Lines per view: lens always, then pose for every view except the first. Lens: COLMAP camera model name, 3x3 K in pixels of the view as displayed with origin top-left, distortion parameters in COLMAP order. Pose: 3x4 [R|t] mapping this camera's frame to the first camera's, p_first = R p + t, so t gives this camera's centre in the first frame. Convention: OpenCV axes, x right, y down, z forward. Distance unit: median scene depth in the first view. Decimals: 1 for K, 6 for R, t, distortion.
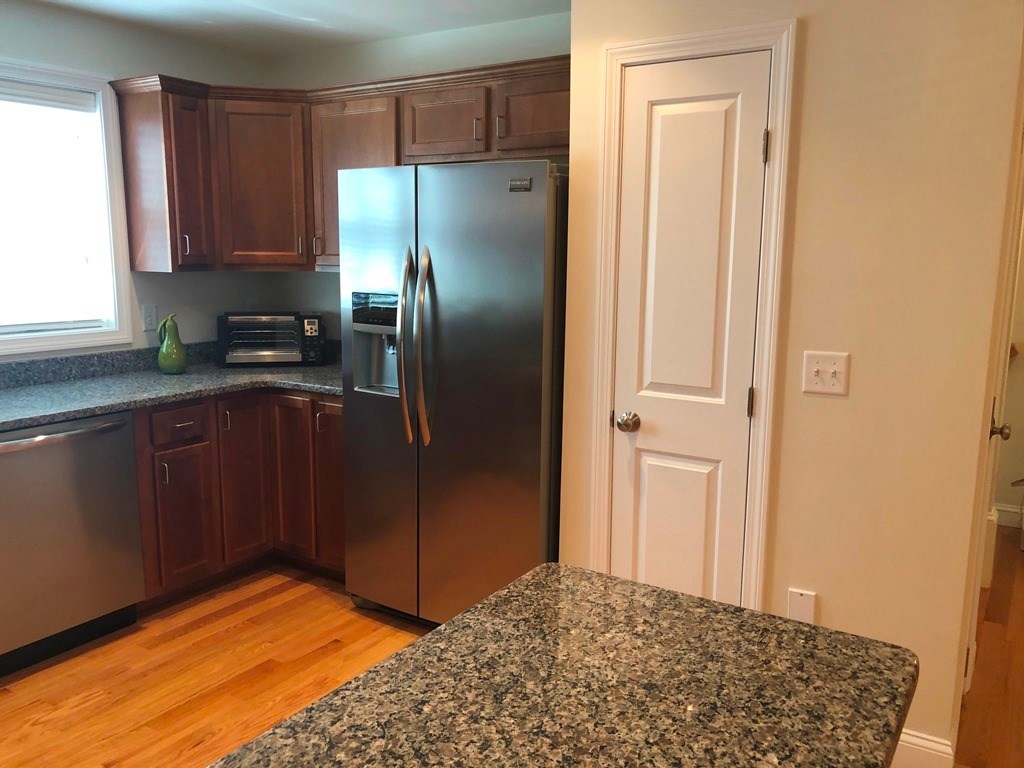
lens RADIAL K [[849.0, 0, 516.0], [0, 849.0, 401.8], [0, 0, 1]] dist [0.007495, -0.010123]
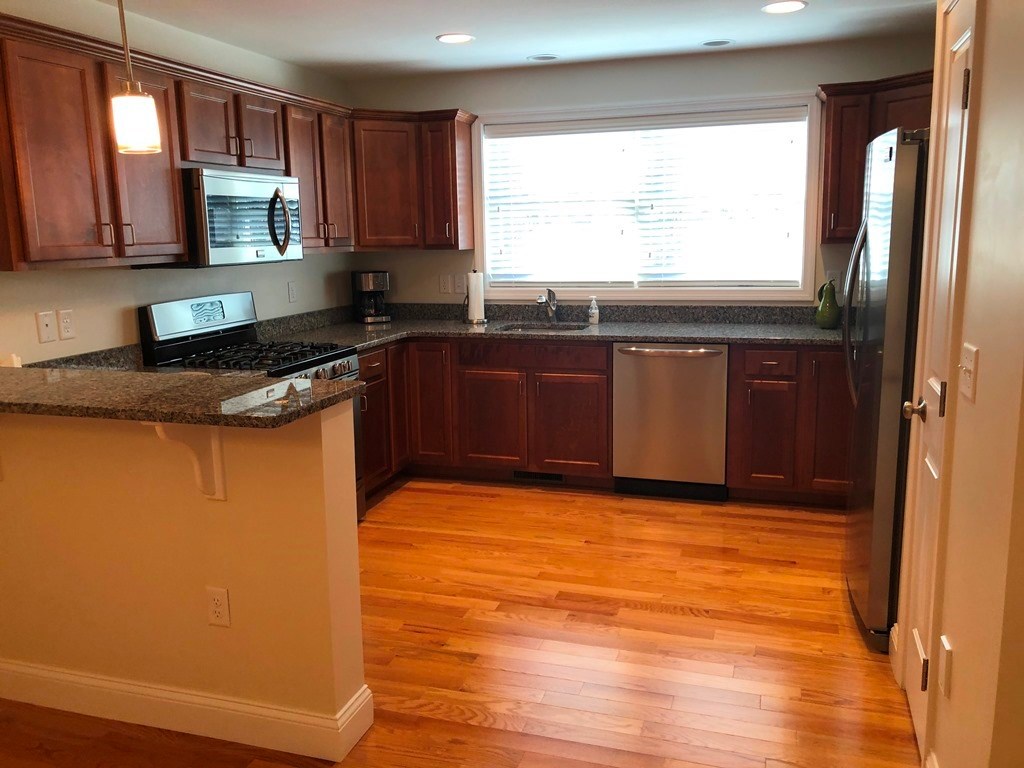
lens RADIAL K [[849.0, 0, 516.0], [0, 849.0, 401.8], [0, 0, 1]] dist [0.007495, -0.010123]
pose [[0.247855, 0.177764, -0.952349, 0.758231], [-0.157131, 0.977382, 0.141542, -0.037671], [0.955970, 0.114561, 0.270181, 0.297887]]
